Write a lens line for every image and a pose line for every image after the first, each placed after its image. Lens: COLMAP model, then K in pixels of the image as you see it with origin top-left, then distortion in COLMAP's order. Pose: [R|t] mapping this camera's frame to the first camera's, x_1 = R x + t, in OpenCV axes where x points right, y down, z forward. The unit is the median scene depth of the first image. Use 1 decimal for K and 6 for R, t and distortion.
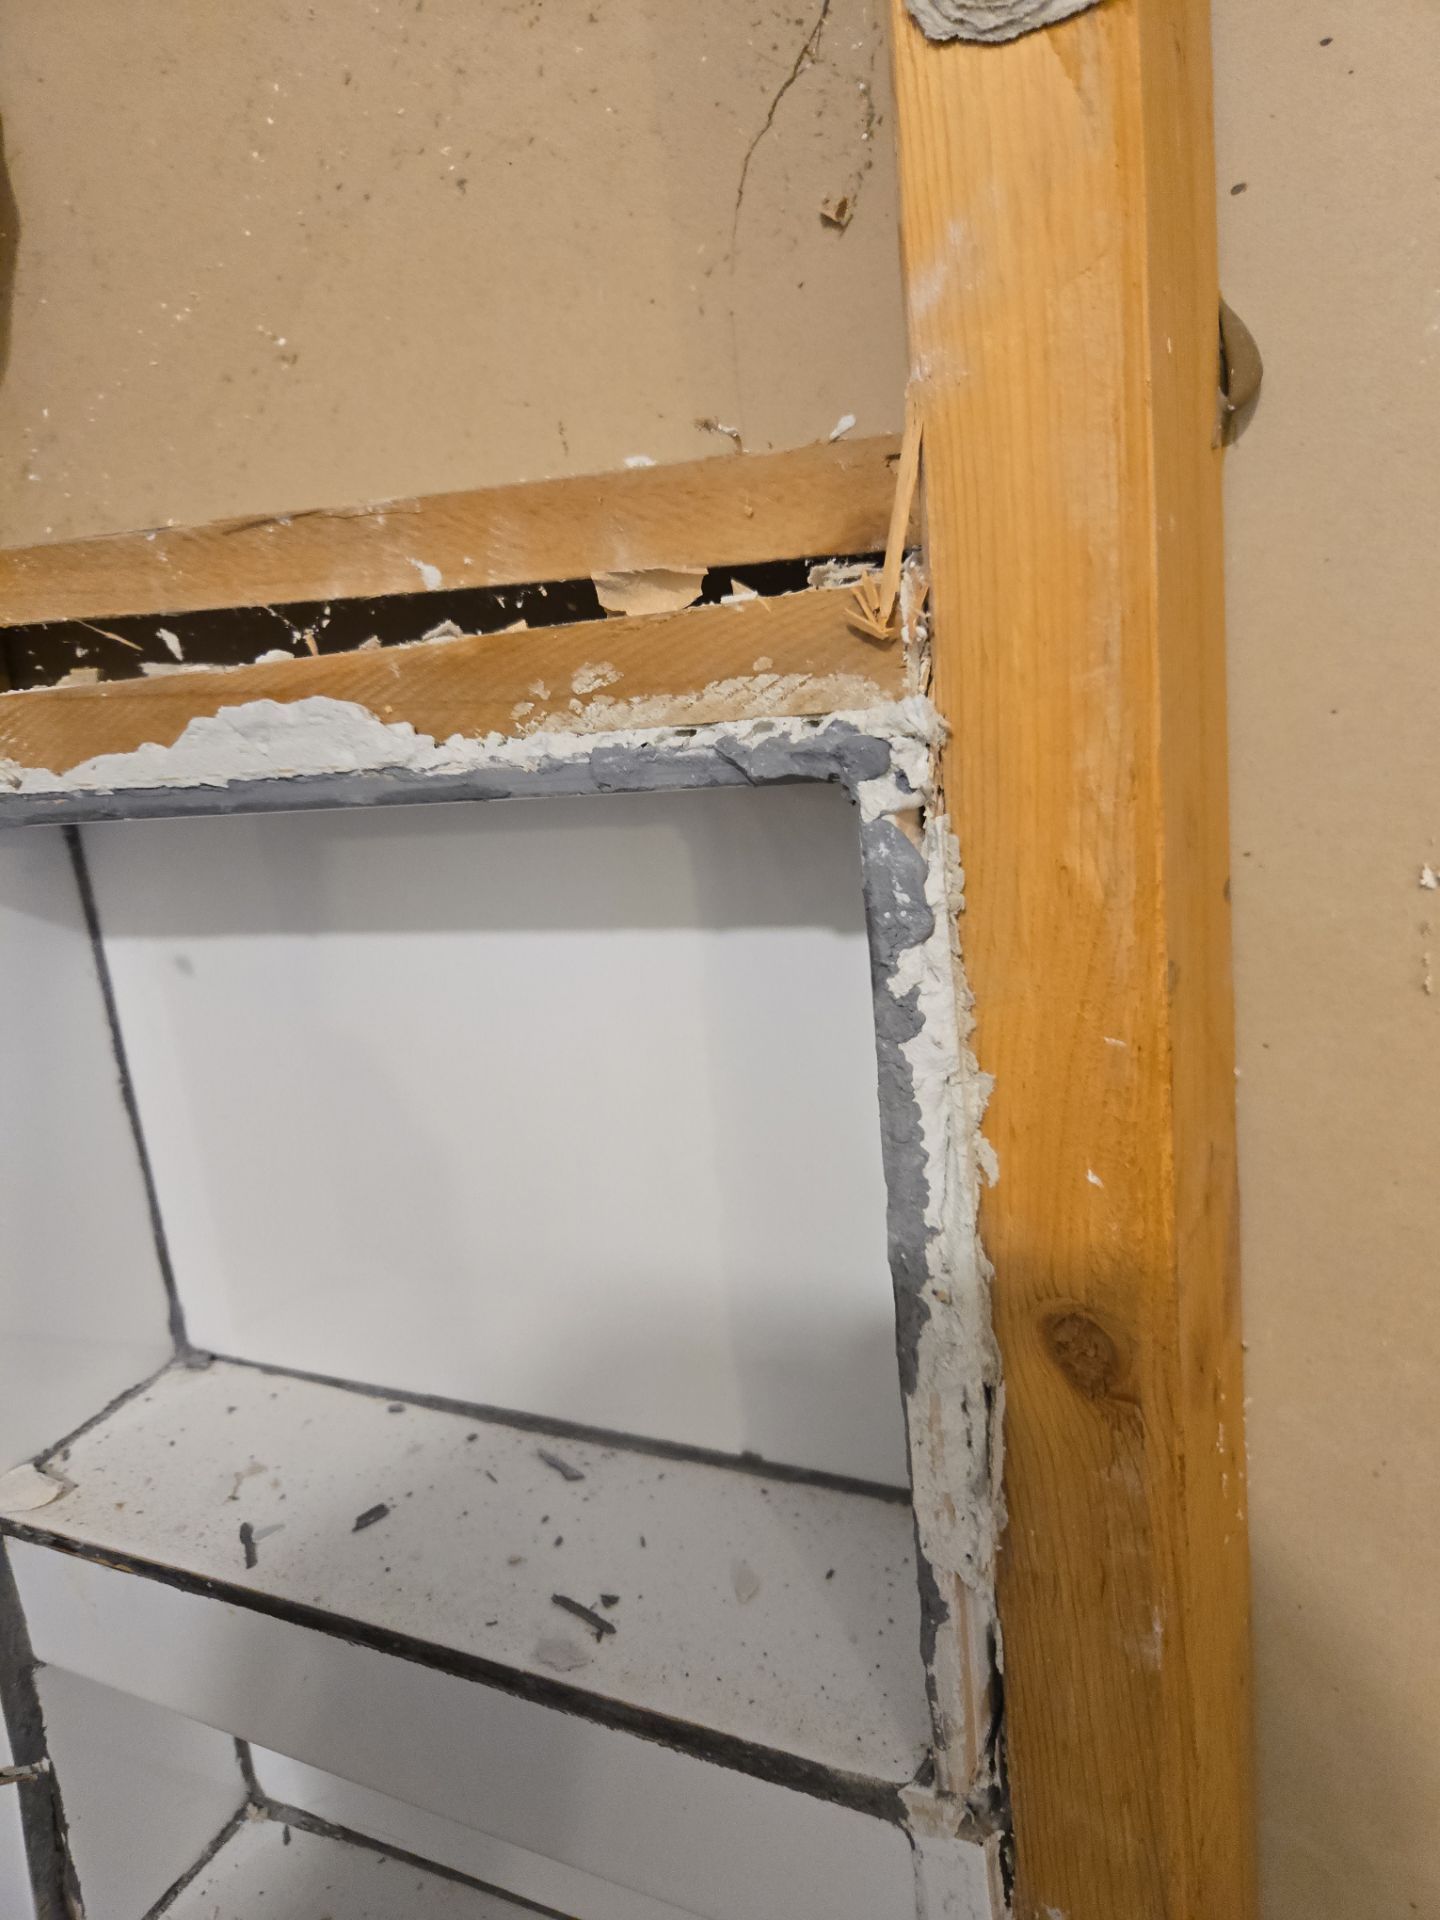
lens RADIAL K [[1313.6, 0, 720.0], [0, 1313.6, 960.0], [0, 0, 1]] dist [0.040872, -0.051977]
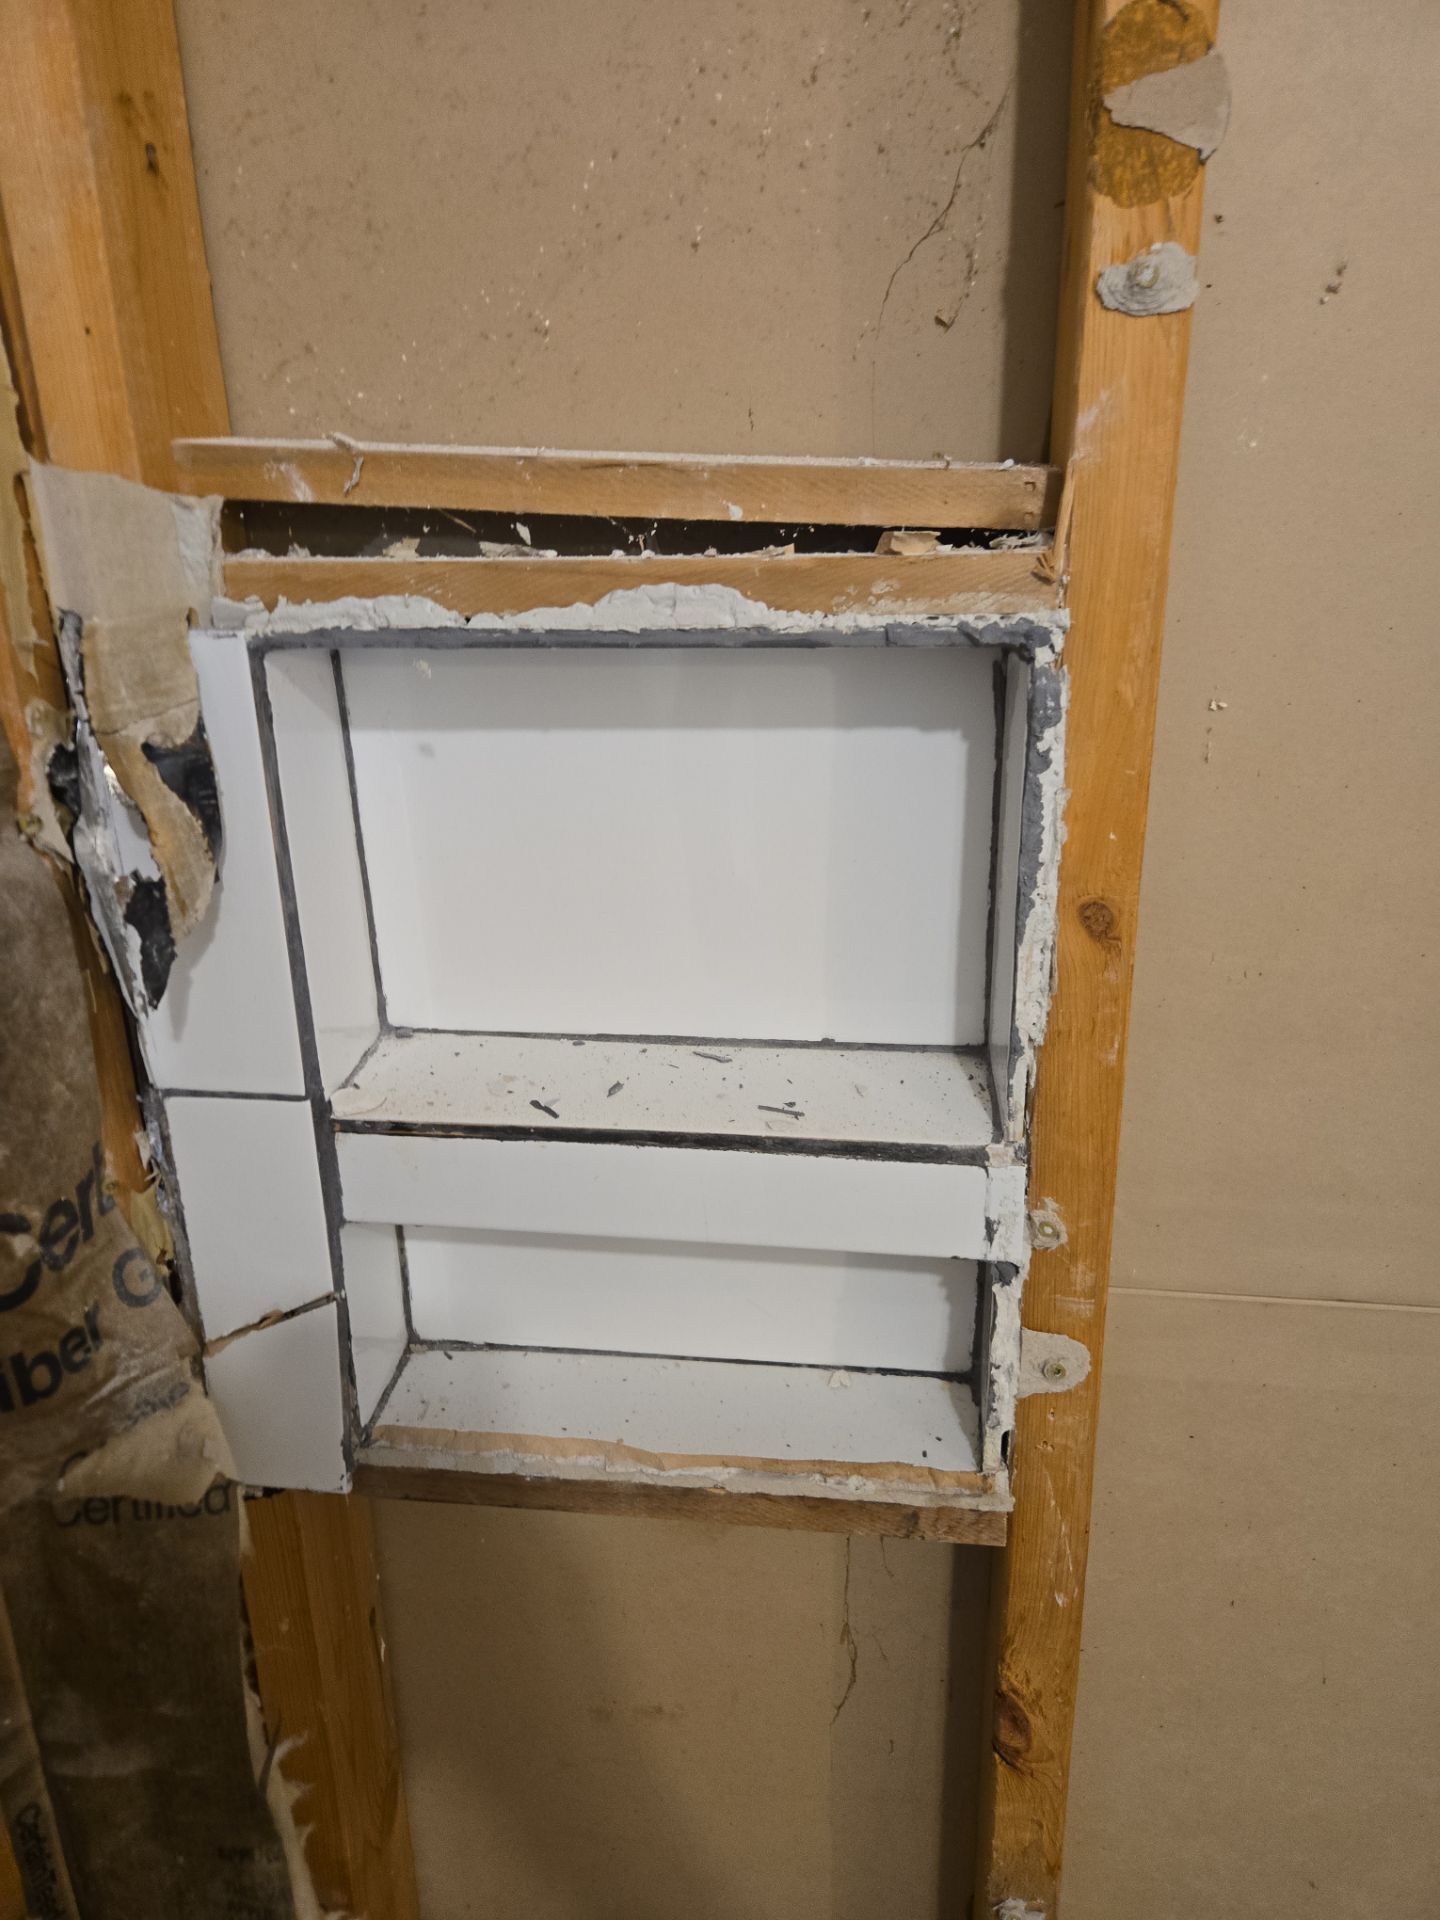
lens RADIAL K [[1309.8, 0, 696.5], [0, 1309.8, 958.6], [0, 0, 1]] dist [0.062627, -0.065254]
pose [[0.941669, -0.032480, 0.334969, -1.001585], [-0.004167, 0.994130, 0.108109, 0.119805], [-0.336515, -0.103199, 0.936006, -0.761185]]
